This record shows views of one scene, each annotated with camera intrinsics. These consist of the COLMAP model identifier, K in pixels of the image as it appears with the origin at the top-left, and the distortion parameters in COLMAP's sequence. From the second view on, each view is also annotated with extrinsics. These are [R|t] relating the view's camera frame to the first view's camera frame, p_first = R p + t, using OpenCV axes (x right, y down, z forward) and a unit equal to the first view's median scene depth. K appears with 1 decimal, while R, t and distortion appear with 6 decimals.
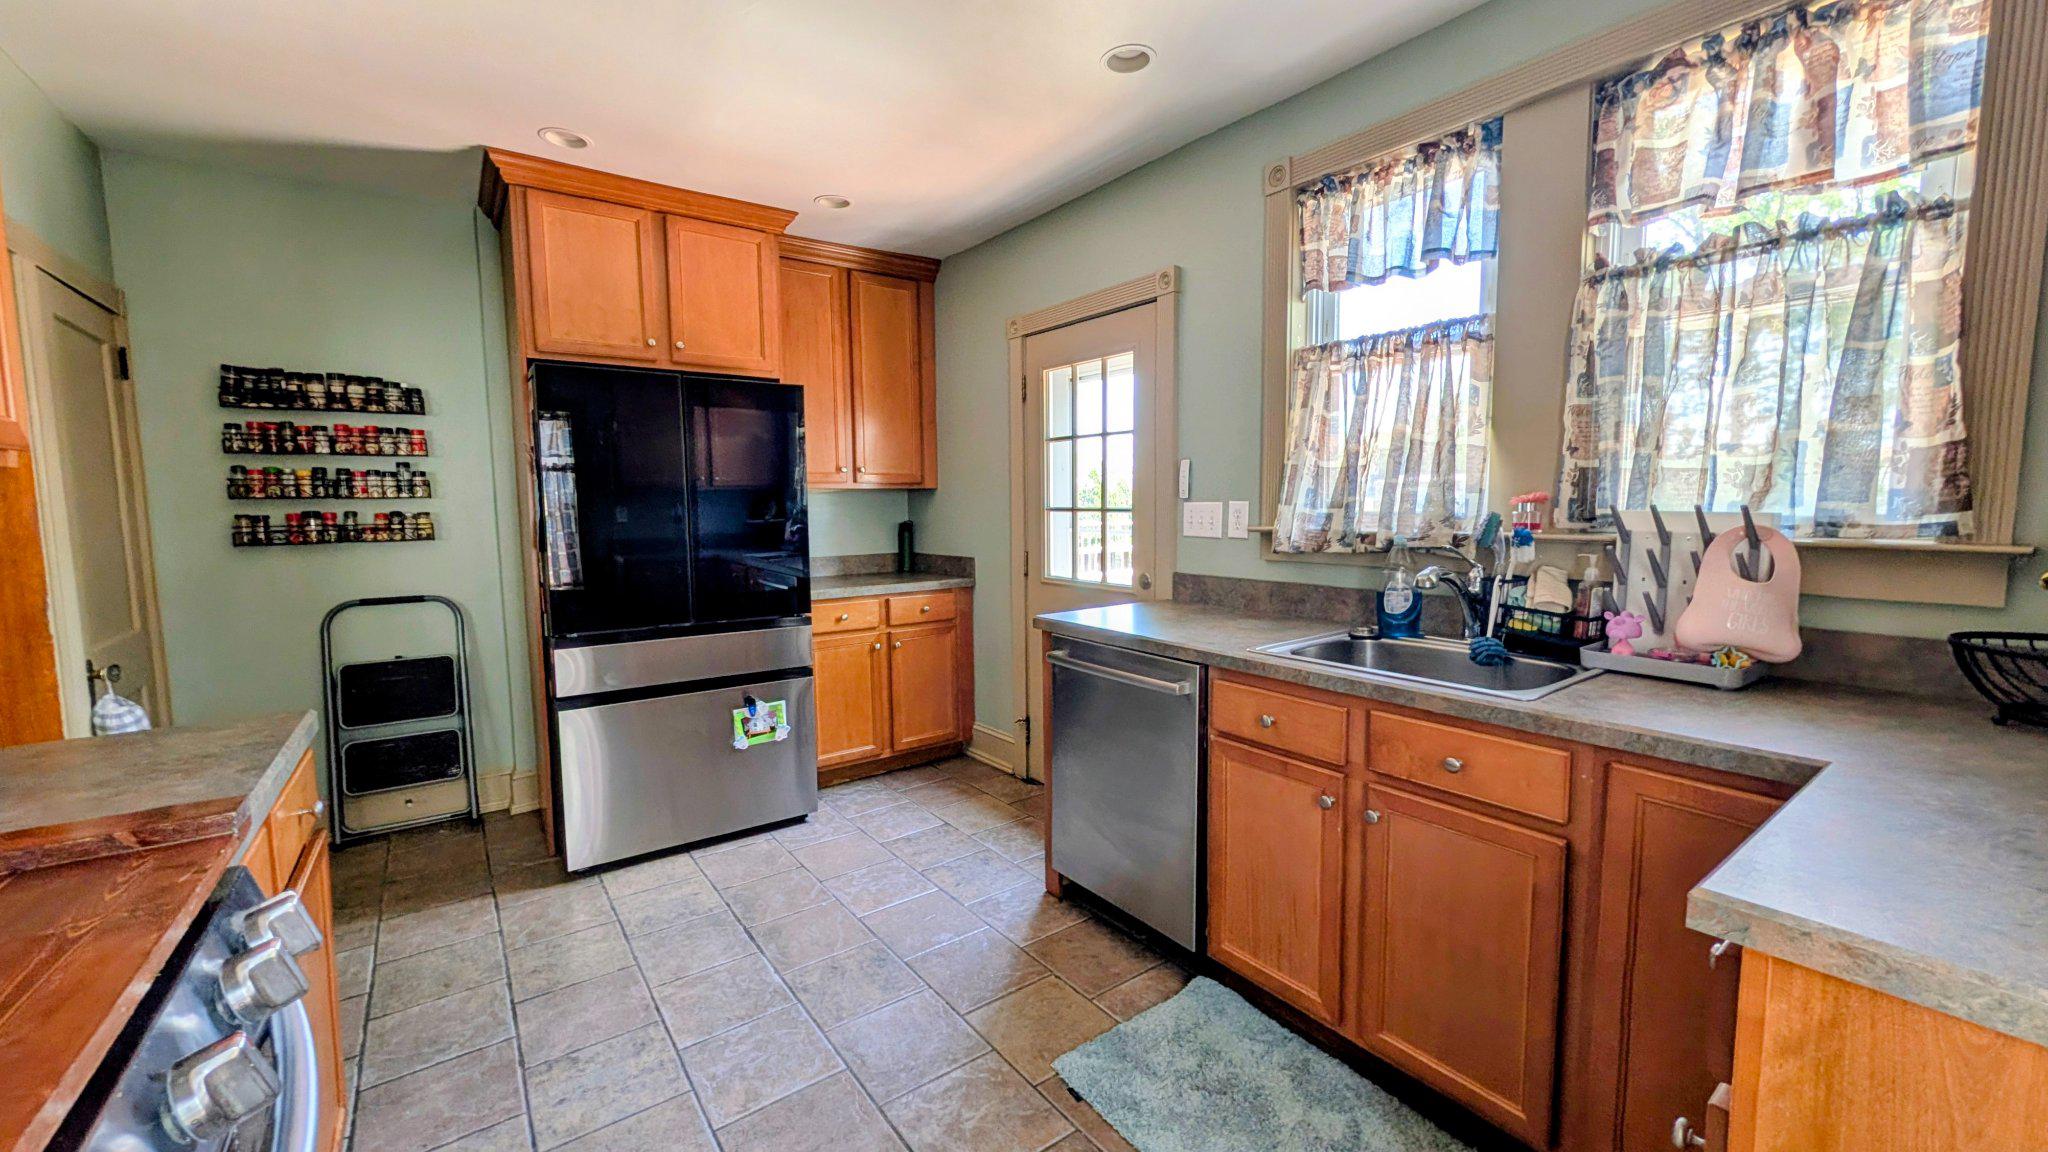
lens RADIAL K [[783.5, 0, 1020.3], [0, 783.5, 574.2], [0, 0, 1]] dist [0.000909, 0.000313]
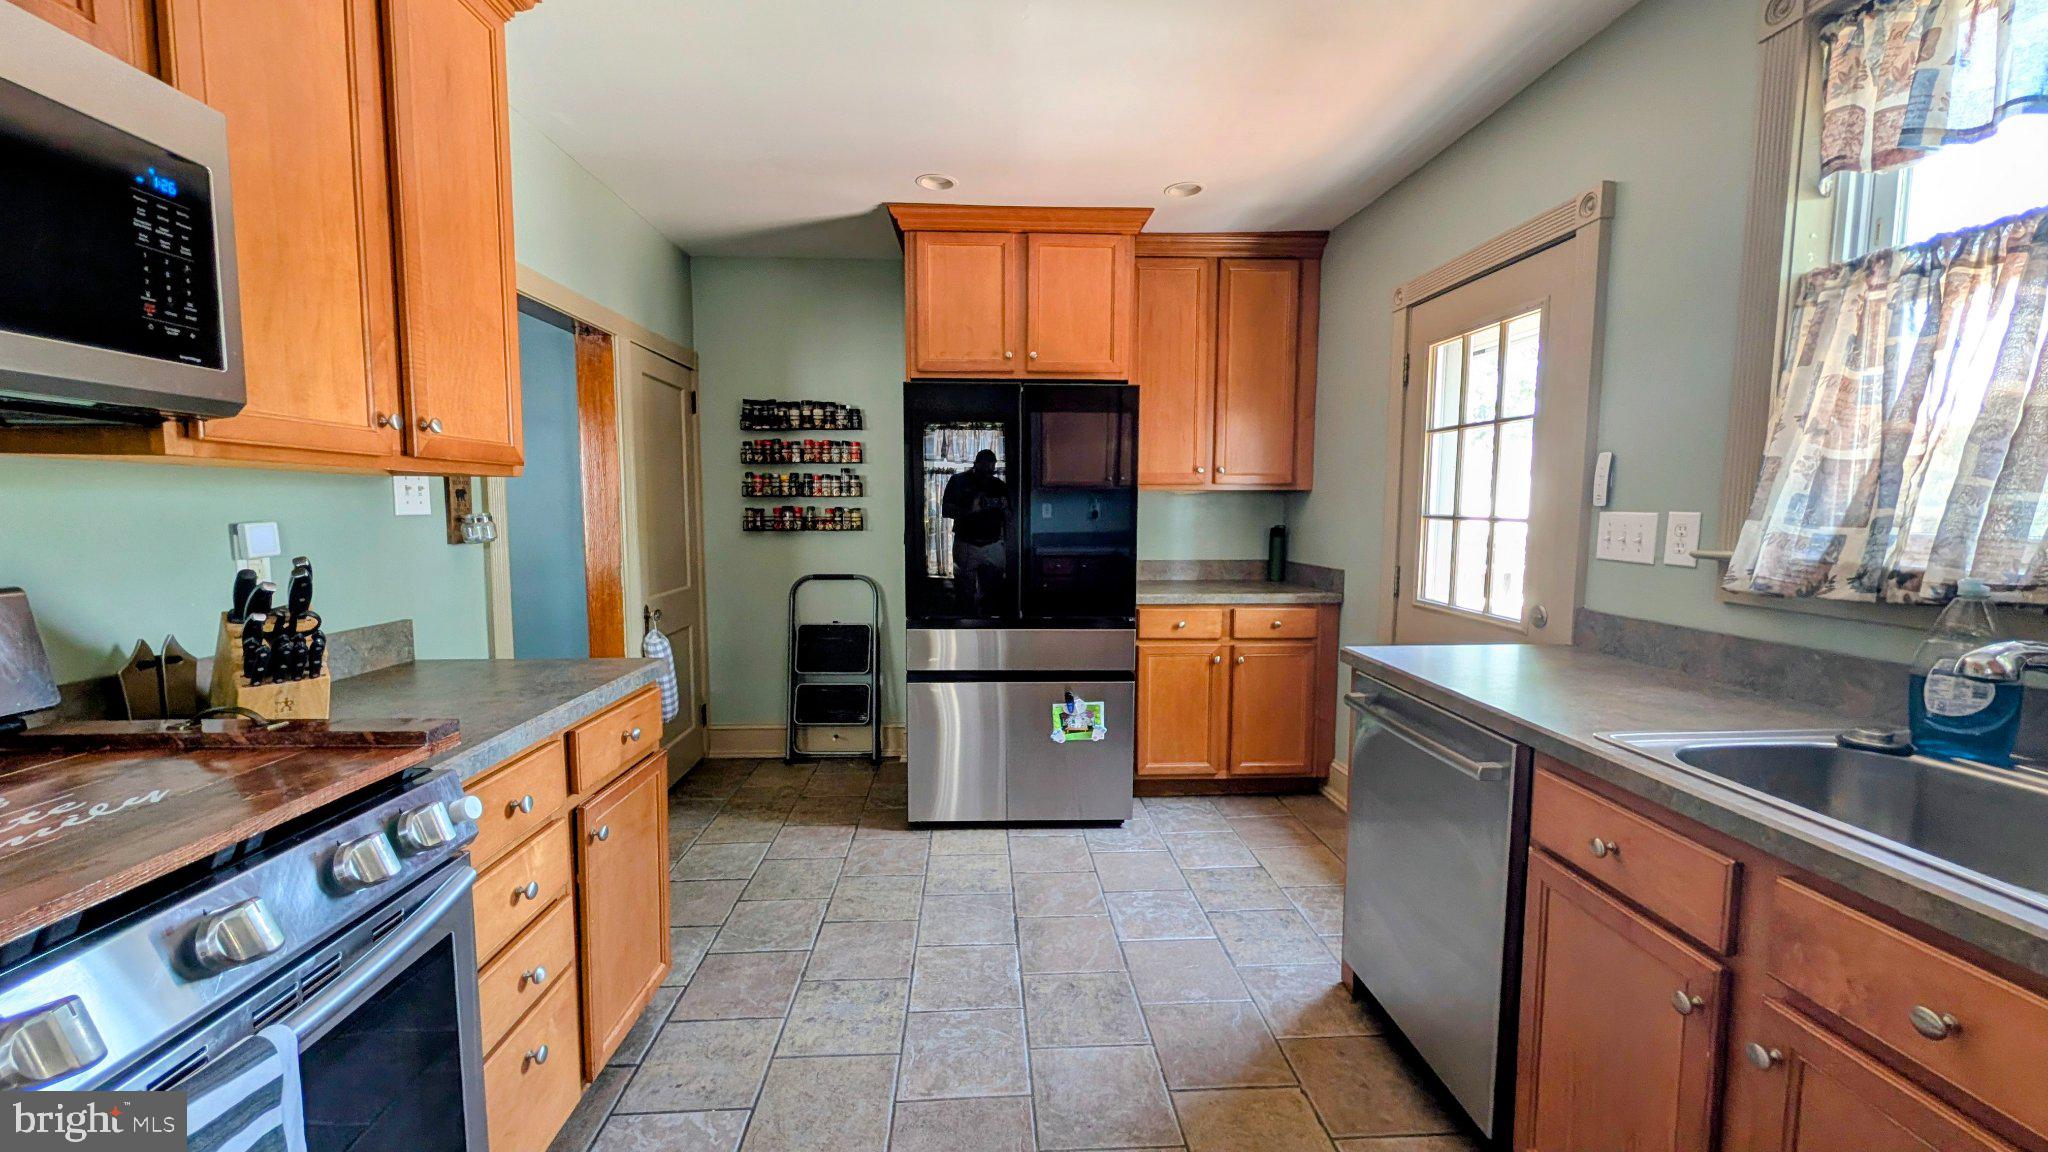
lens RADIAL K [[783.5, 0, 1020.3], [0, 783.5, 574.2], [0, 0, 1]] dist [0.000909, 0.000313]
pose [[0.836015, 0.062181, -0.545171, 0.151543], [-0.061621, 0.997913, 0.019323, -0.015077], [0.545235, 0.017440, 0.838102, 0.105504]]
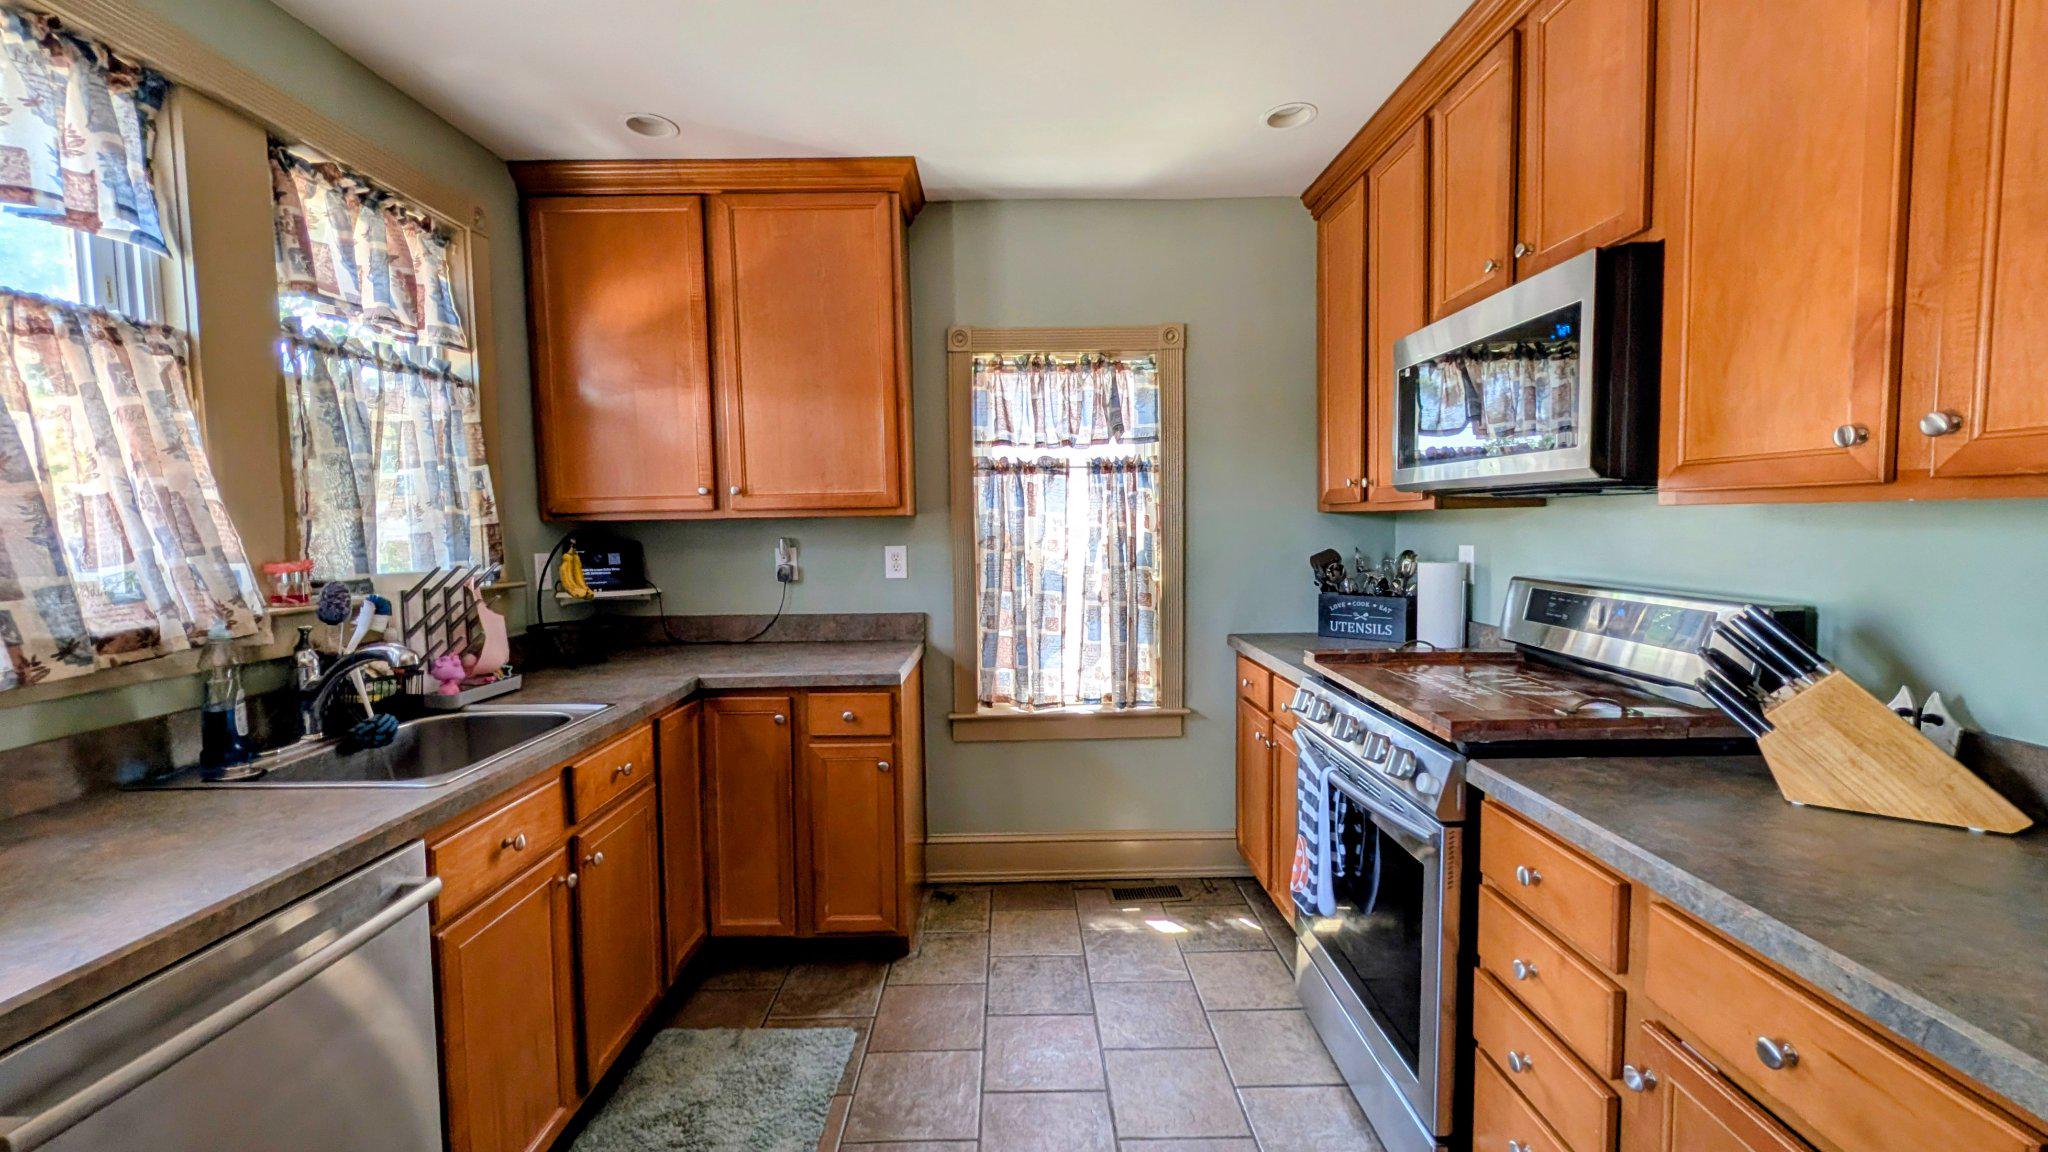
lens RADIAL K [[783.6, 0, 1014.7], [0, 783.6, 574.2], [0, 0, 1]] dist [0.001102, -0.000045]
pose [[-0.806804, -0.014710, 0.590636, -0.342515], [0.078141, 0.988251, 0.131353, -0.090886], [-0.585629, 0.152129, -0.796176, 0.789037]]
